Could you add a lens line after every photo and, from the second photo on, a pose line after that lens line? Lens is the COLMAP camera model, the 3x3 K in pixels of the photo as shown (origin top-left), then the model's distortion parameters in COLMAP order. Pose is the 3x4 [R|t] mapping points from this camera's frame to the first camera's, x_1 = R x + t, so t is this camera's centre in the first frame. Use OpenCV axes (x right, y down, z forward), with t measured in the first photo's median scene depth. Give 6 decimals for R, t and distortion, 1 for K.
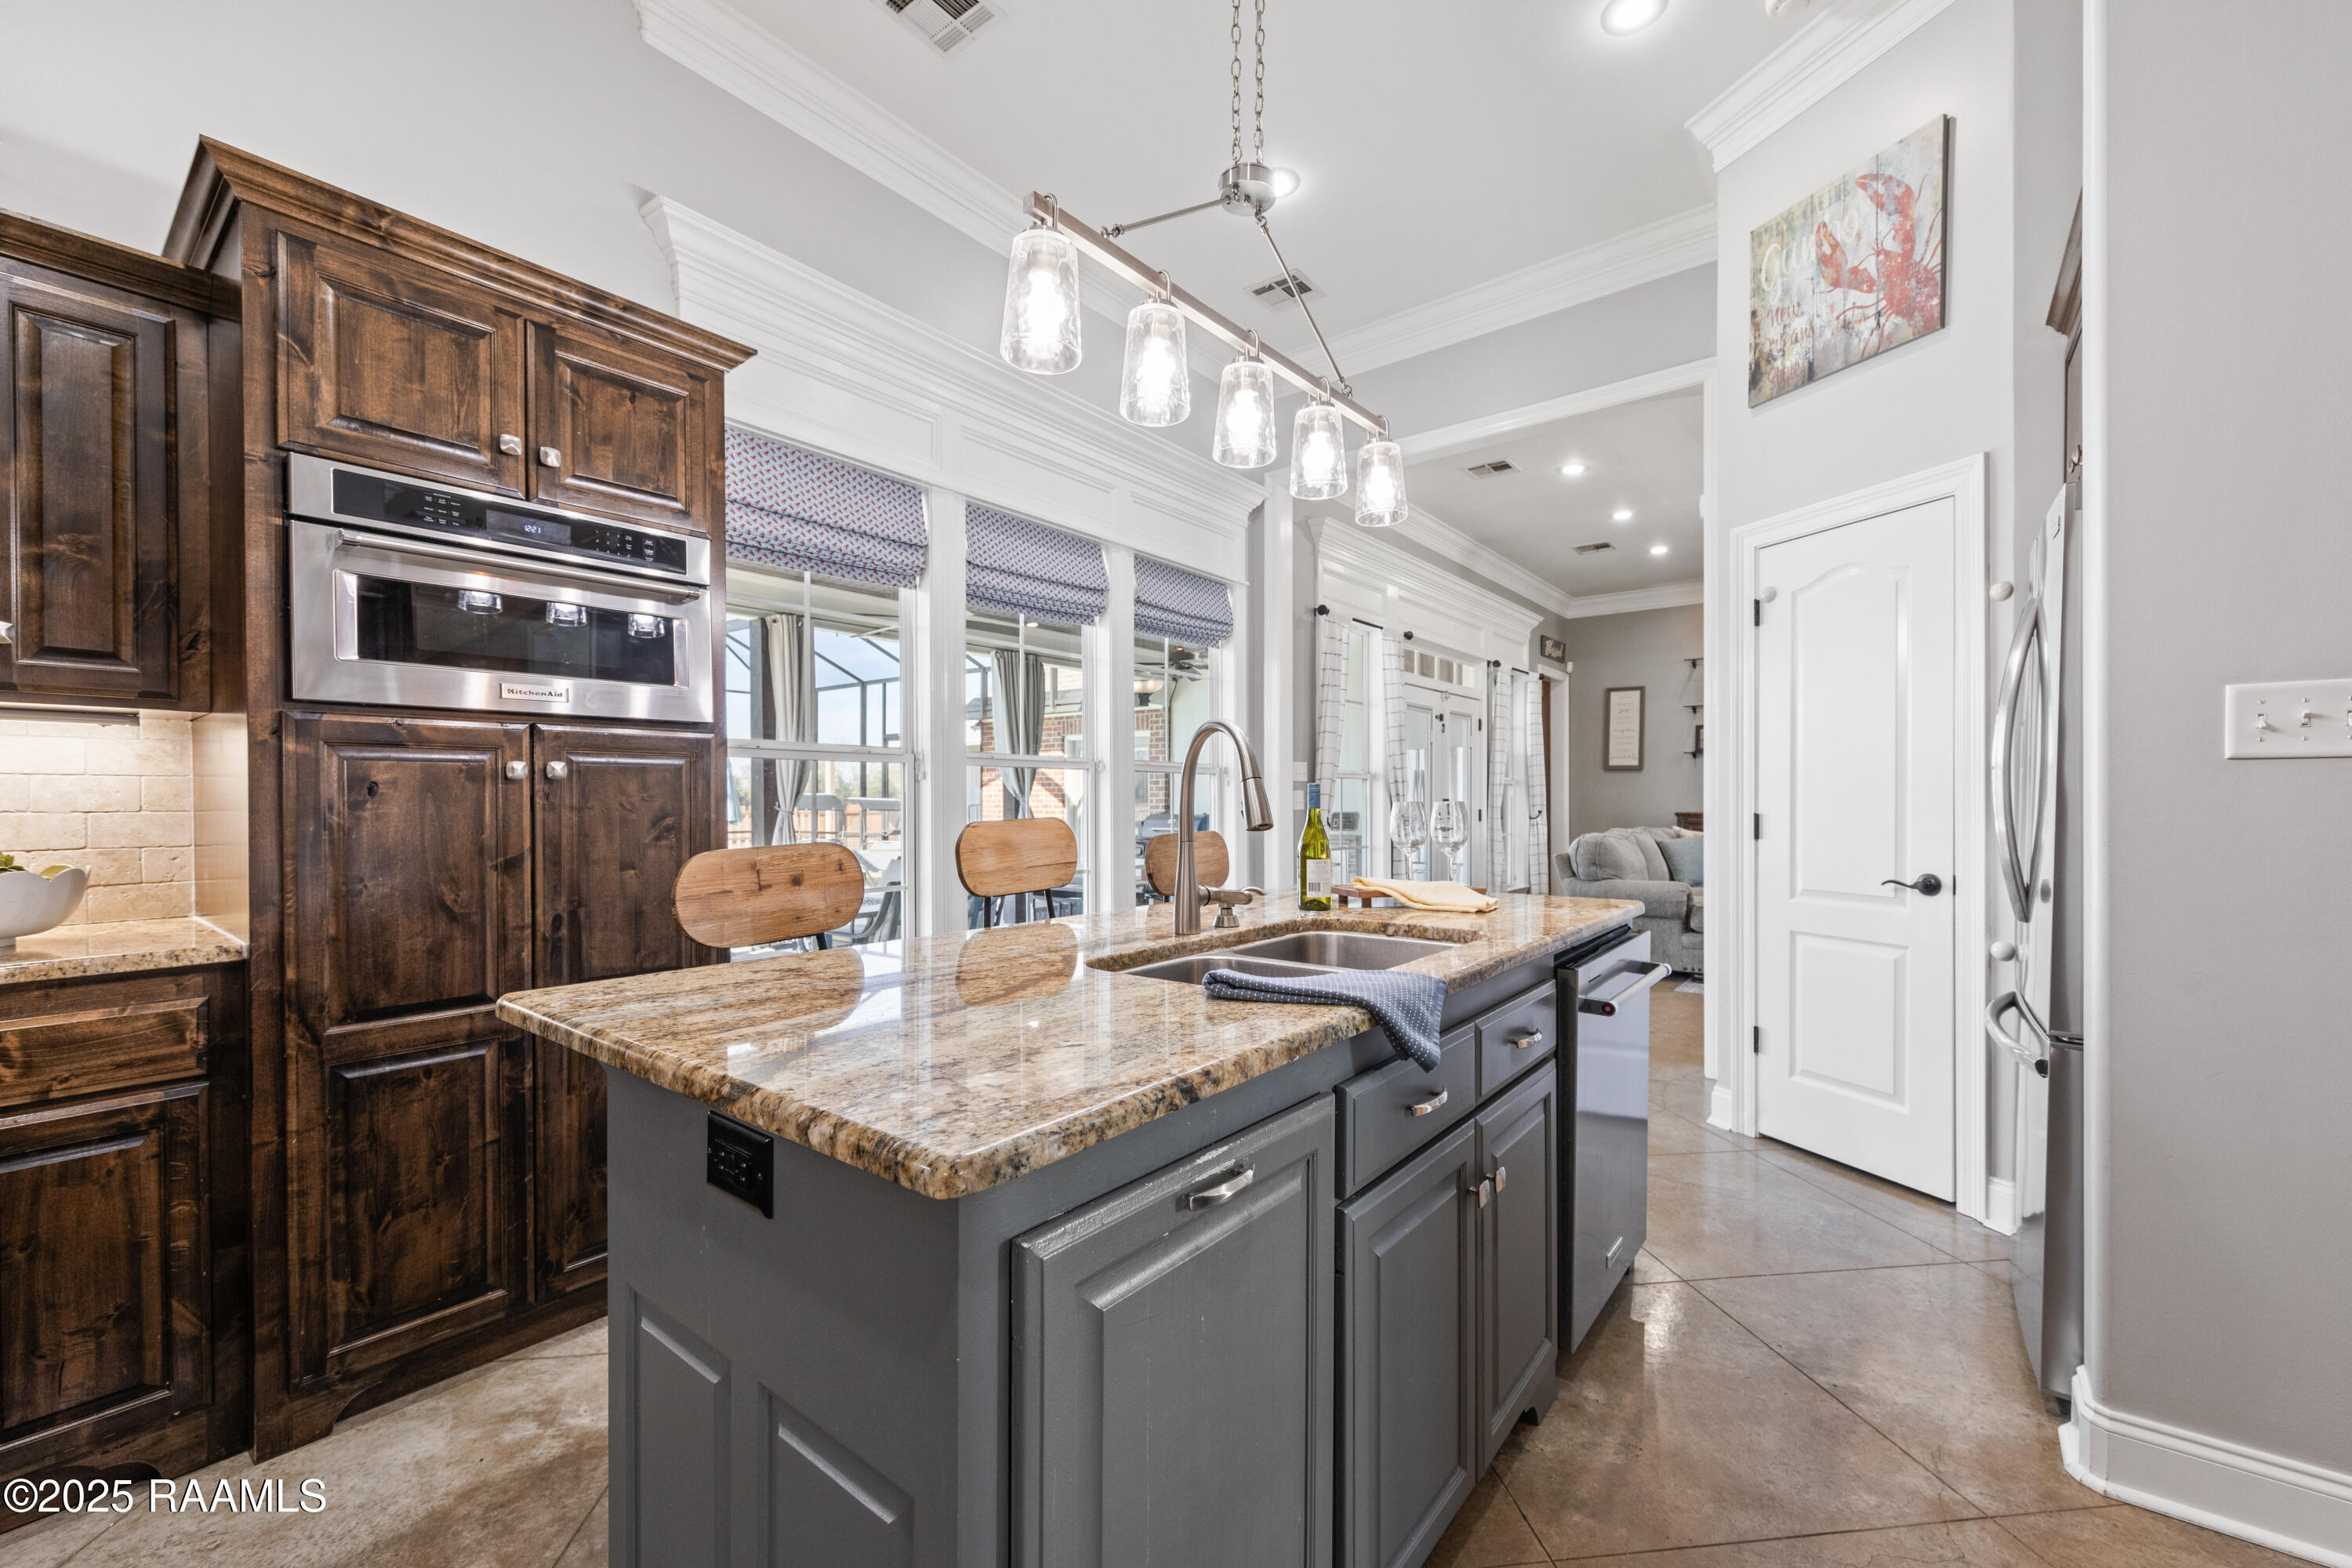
lens RADIAL K [[936.8, 0, 1174.5], [0, 936.8, 797.8], [0, 0, 1]] dist [0.005365, -0.001427]
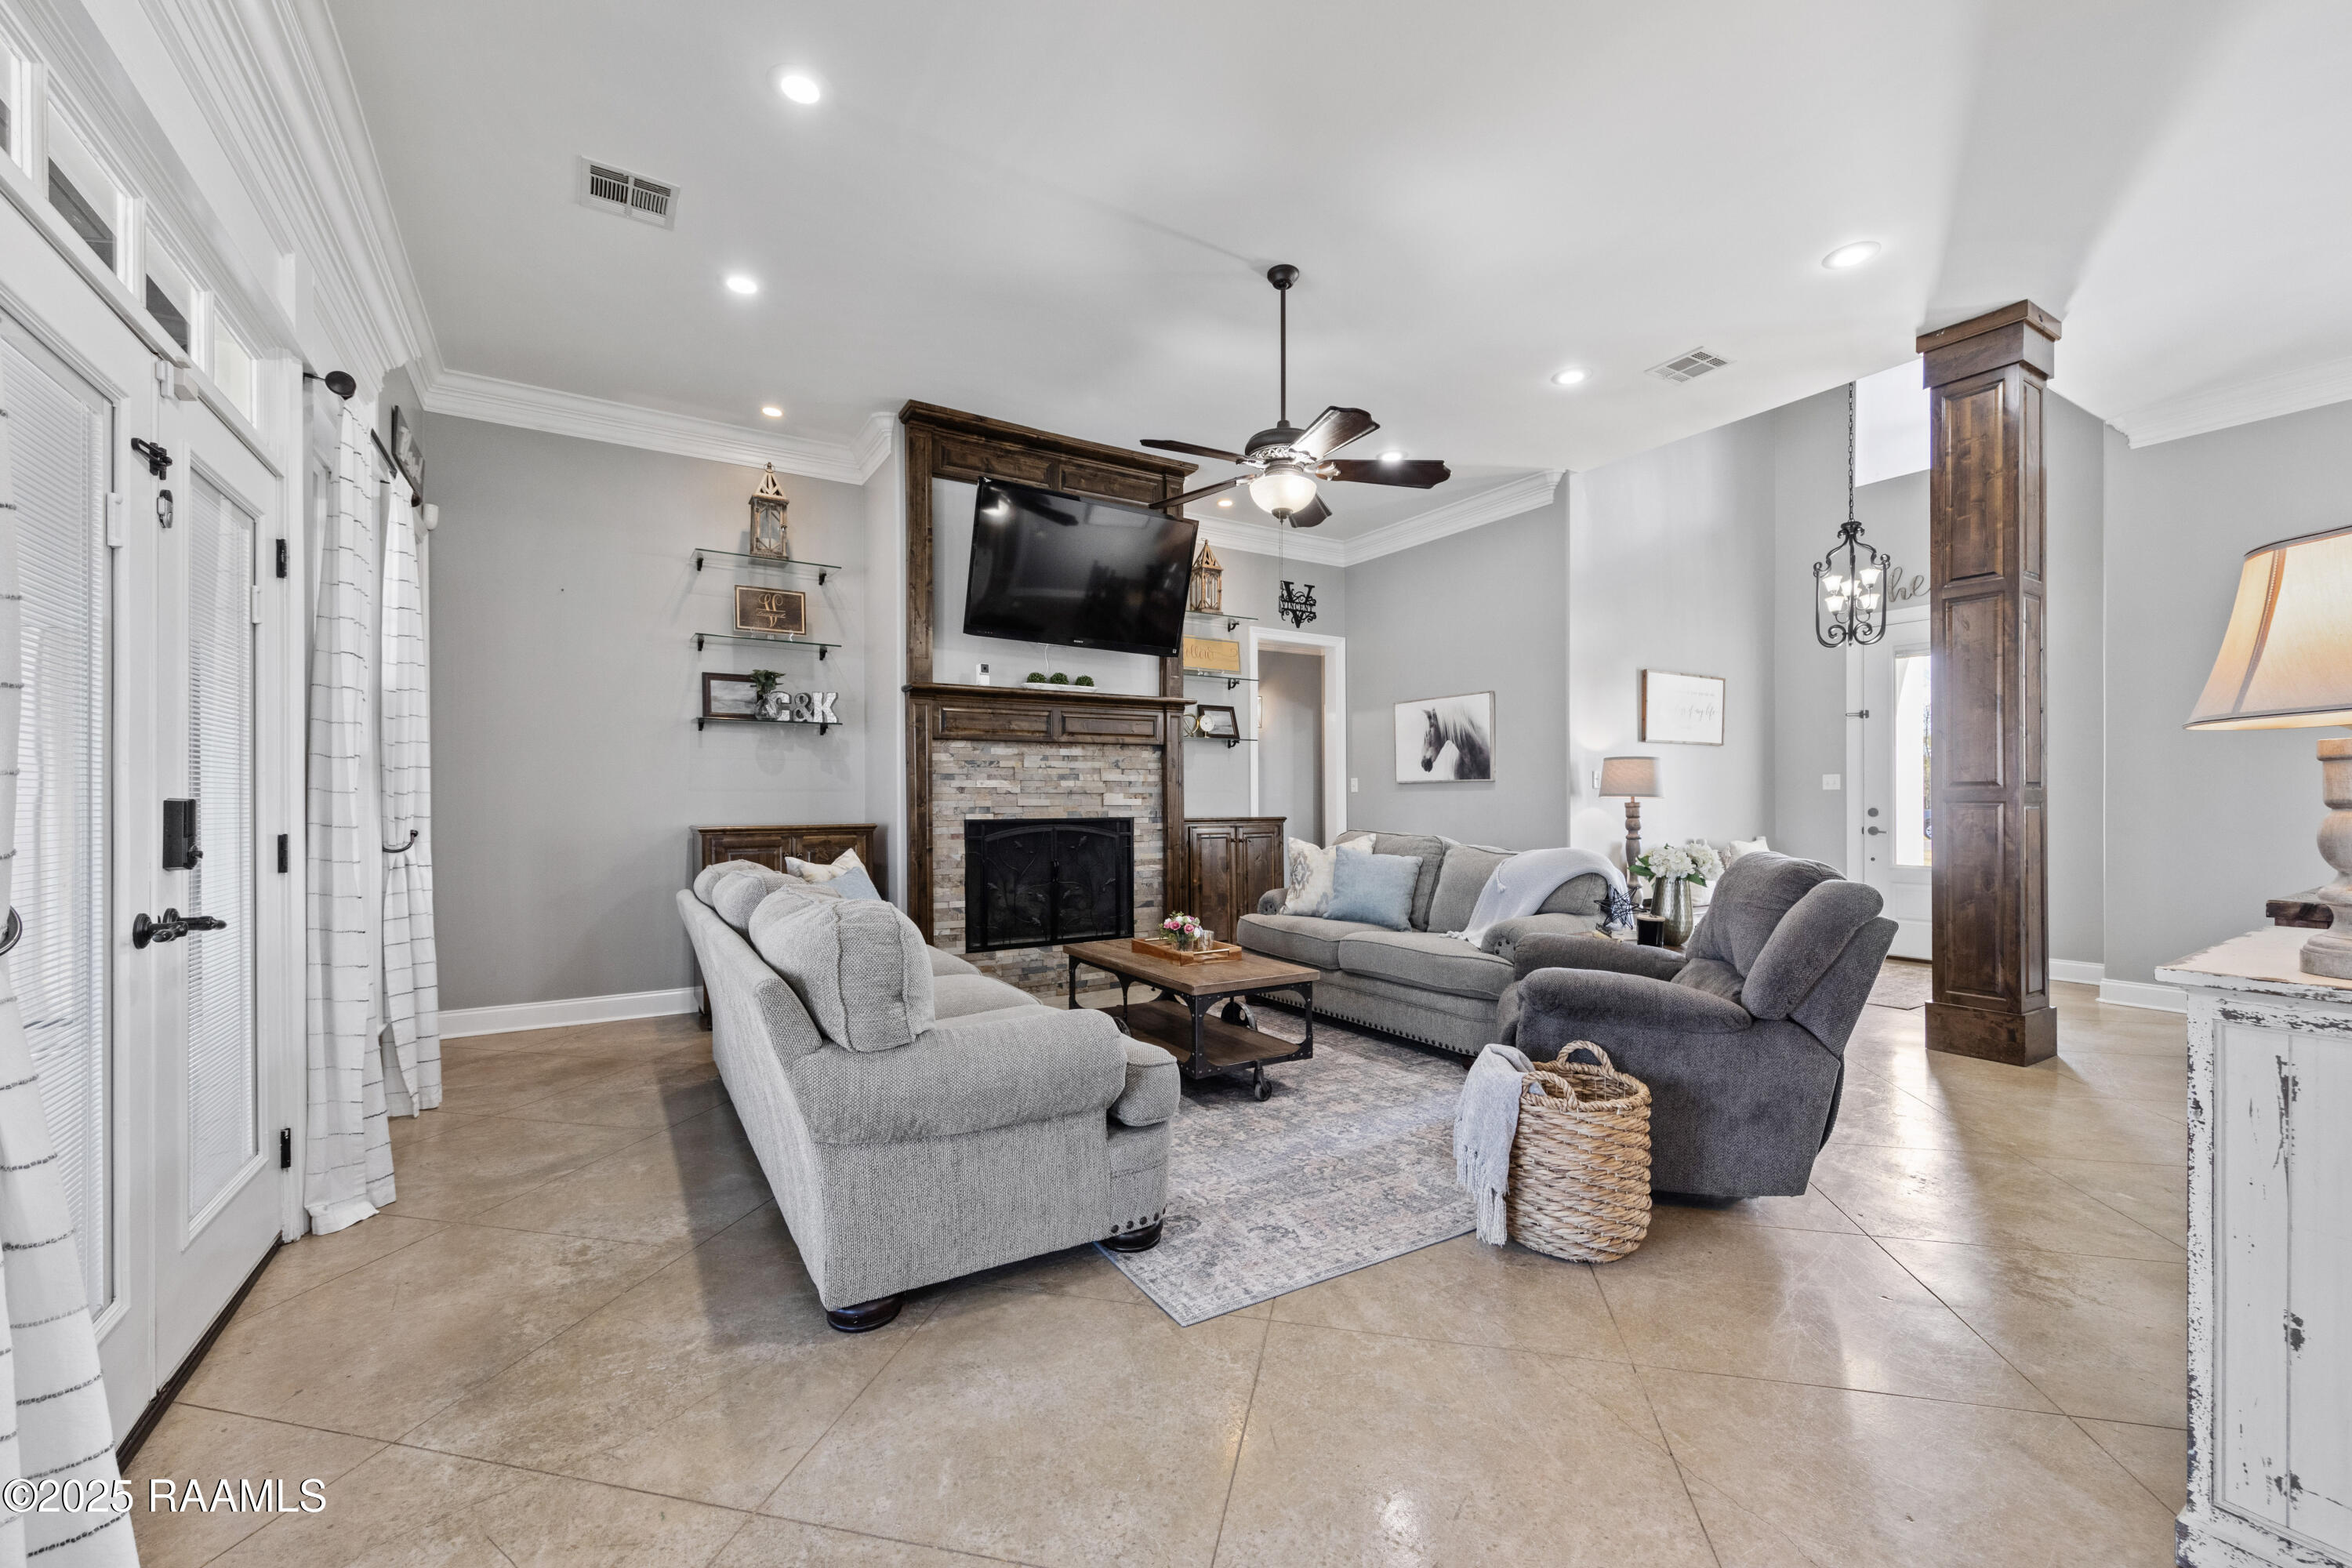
lens RADIAL K [[936.8, 0, 1174.5], [0, 936.8, 797.8], [0, 0, 1]] dist [0.005365, -0.001427]
pose [[0.336057, 0.004700, 0.941830, 0.188933], [0.000093, 0.999987, -0.005024, 0.002764], [-0.941842, 0.001776, 0.336052, 0.863661]]
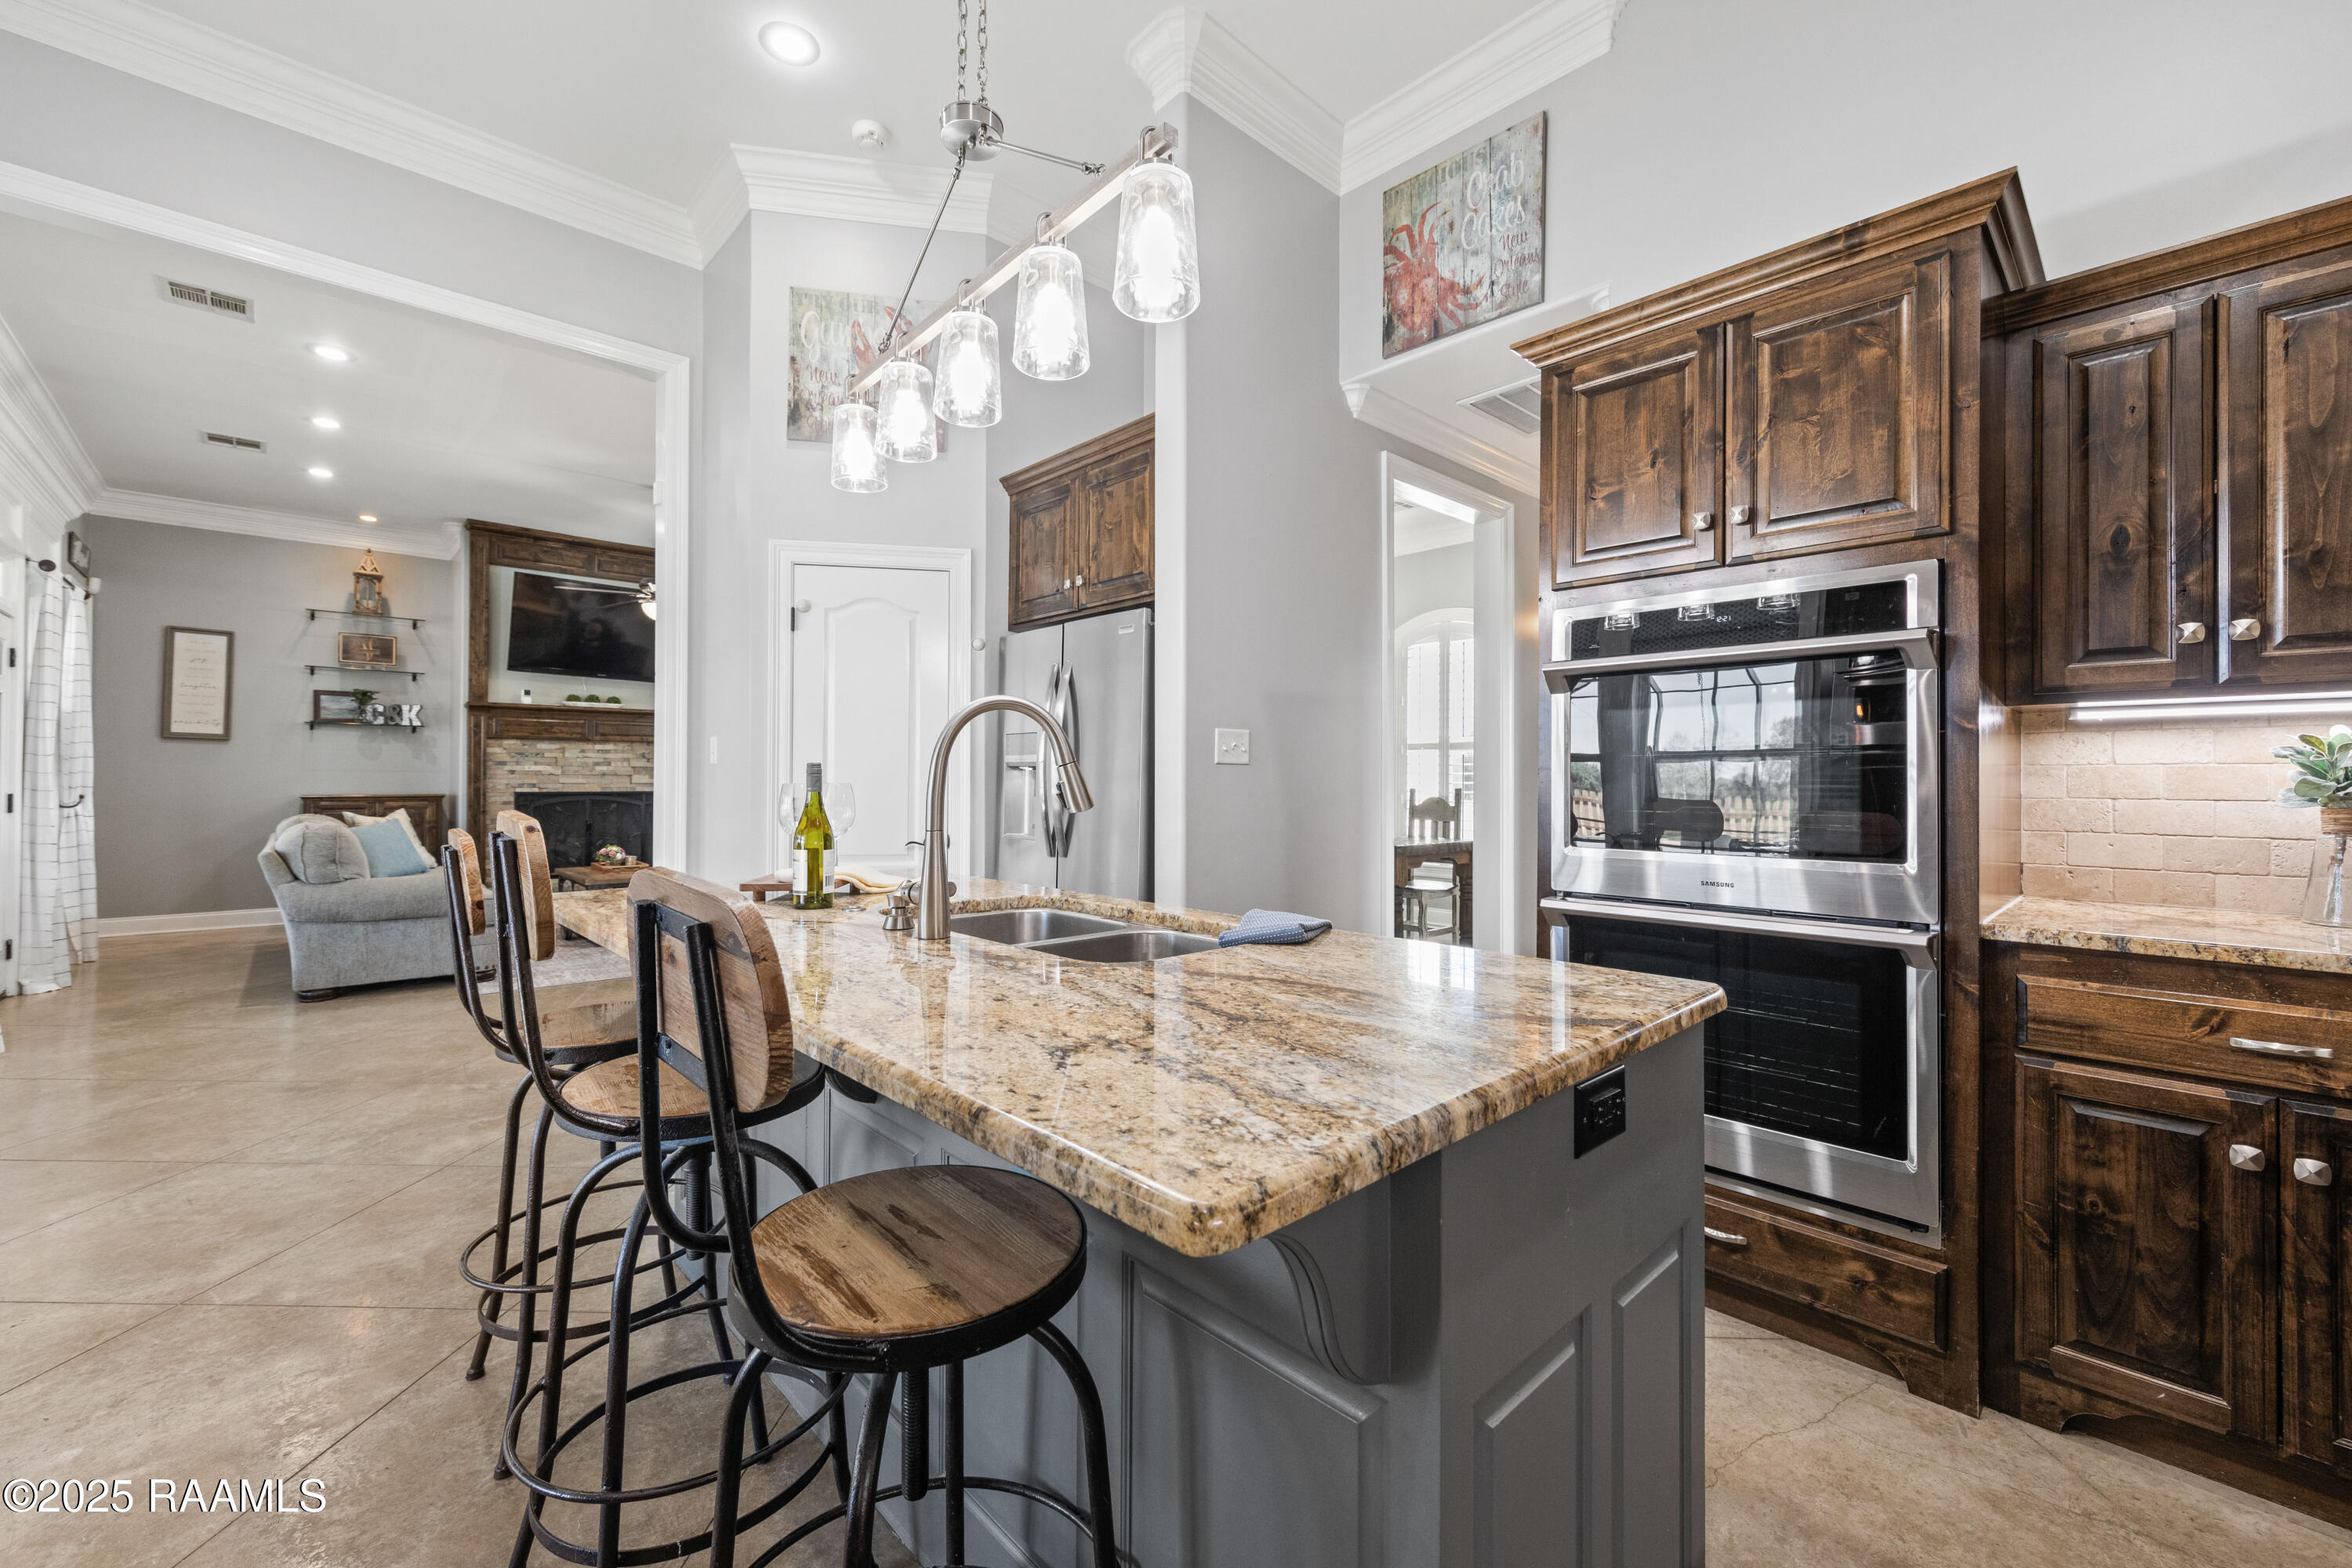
lens RADIAL K [[943.9, 0, 1176.8], [0, 943.9, 768.1], [0, 0, 1]] dist [0.000421, -0.000442]
pose [[0.145838, 0.016805, 0.989166, -0.247738], [-0.006557, 0.999850, -0.016020, 0.000508], [-0.989287, -0.004150, 0.145926, 0.200309]]
